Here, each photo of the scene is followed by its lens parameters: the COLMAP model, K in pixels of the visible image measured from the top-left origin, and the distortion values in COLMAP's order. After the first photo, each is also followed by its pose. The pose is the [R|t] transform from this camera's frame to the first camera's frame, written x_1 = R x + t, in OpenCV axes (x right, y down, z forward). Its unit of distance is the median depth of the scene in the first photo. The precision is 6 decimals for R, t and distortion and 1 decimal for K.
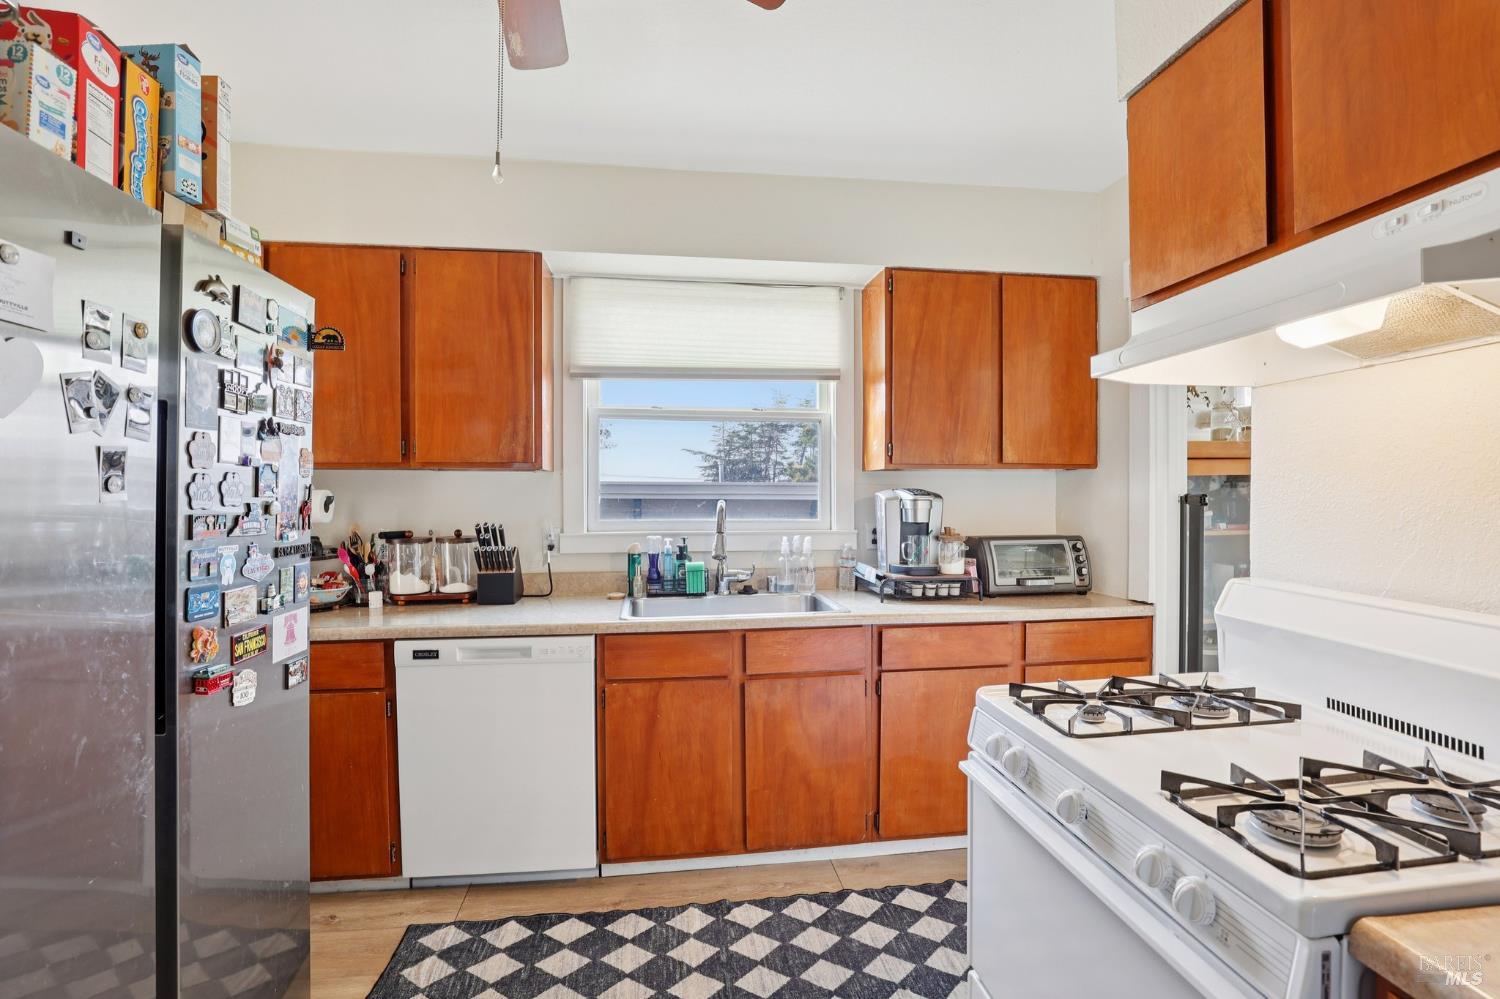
lens RADIAL K [[693.3, 0, 758.1], [0, 693.3, 500.1], [0, 0, 1]] dist [-0.030971, 0.003780]
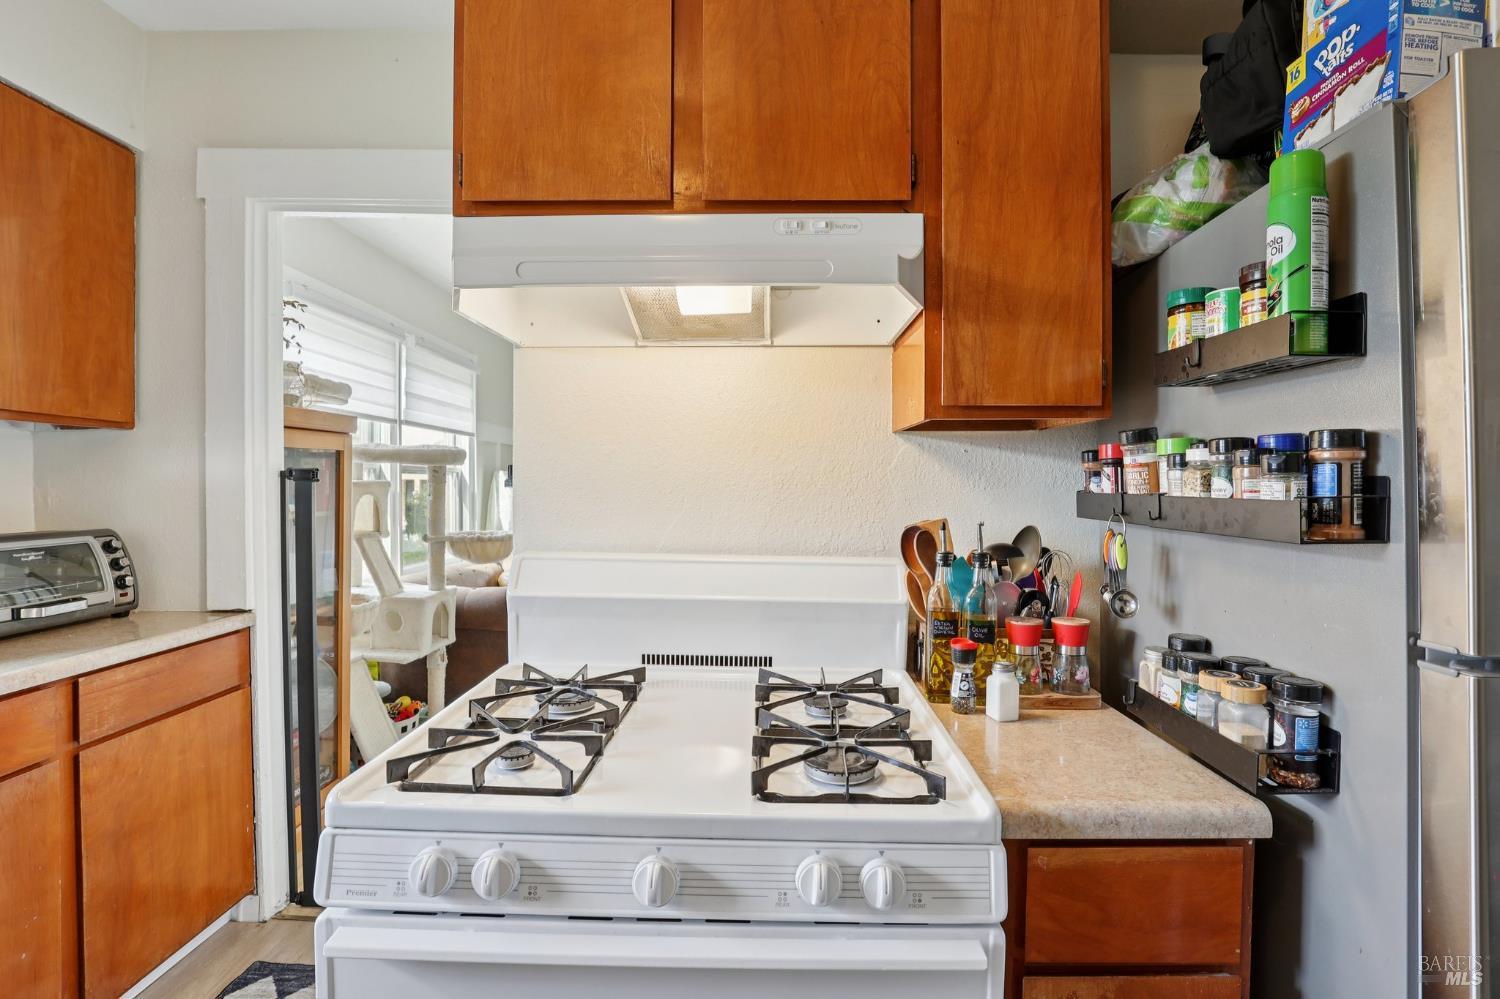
lens RADIAL K [[693.3, 0, 764.9], [0, 693.3, 490.3], [0, 0, 1]] dist [-0.030971, 0.003780]
pose [[0.144851, -0.005508, 0.989438, -0.095040], [0.004430, 0.999978, 0.004918, 0.016421], [-0.989444, 0.003671, 0.144872, 0.326639]]
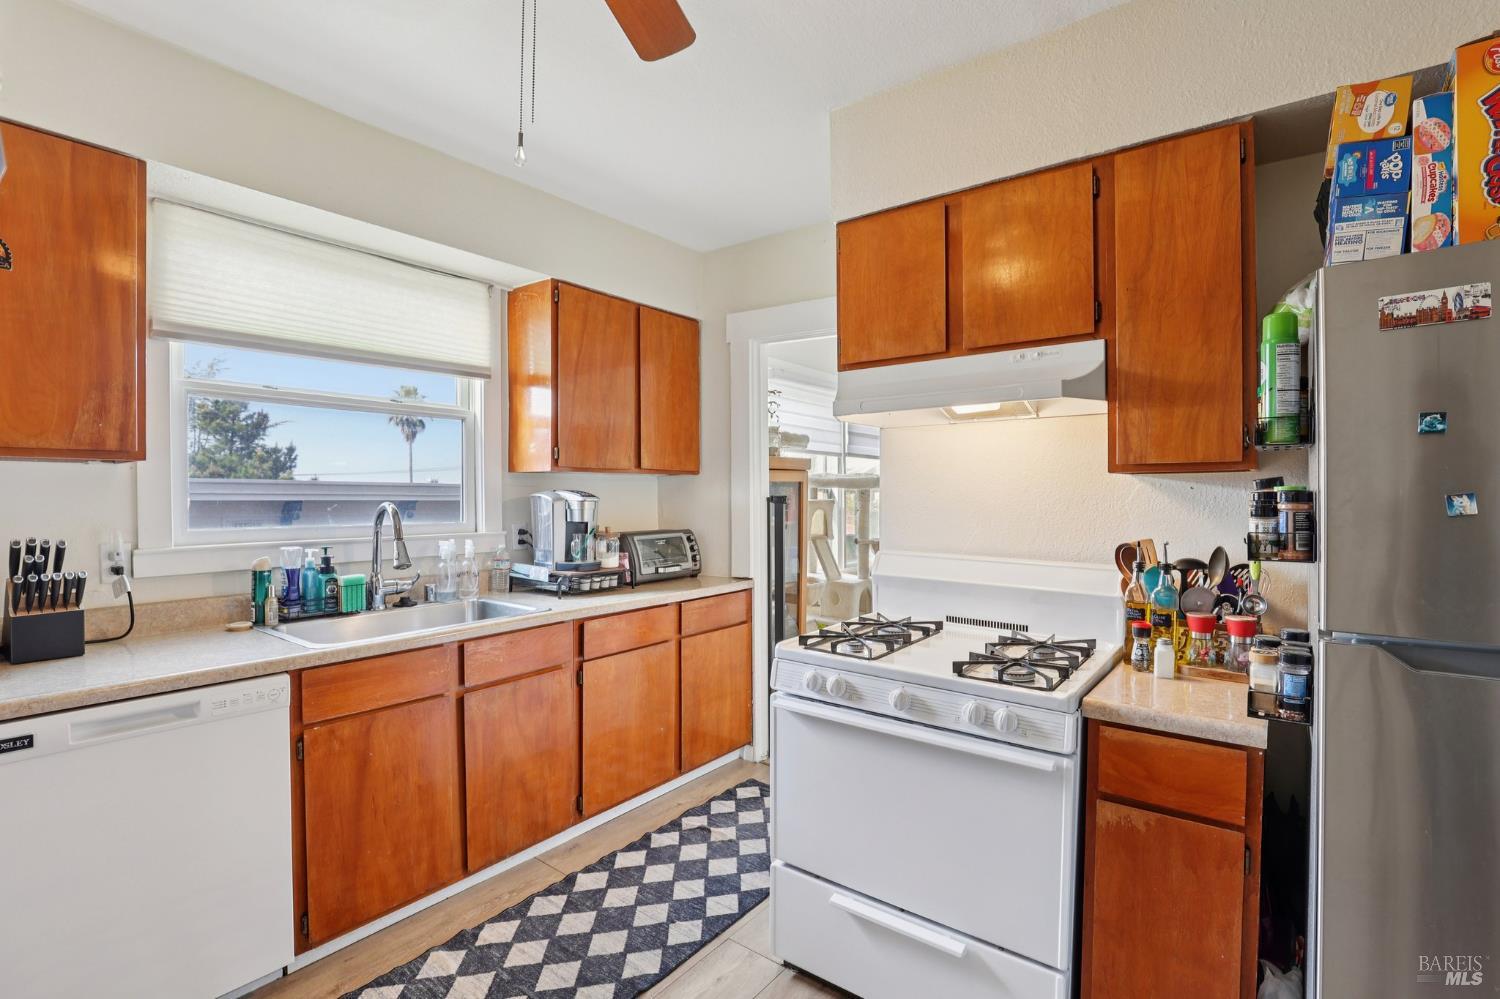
lens RADIAL K [[693.3, 0, 757.1], [0, 693.3, 494.3], [0, 0, 1]] dist [-0.030971, 0.003780]
pose [[0.708660, 0.001065, 0.705549, -0.363382], [0.003919, 0.999977, -0.005447, -0.003809], [-0.705539, 0.006625, 0.708640, 0.049084]]
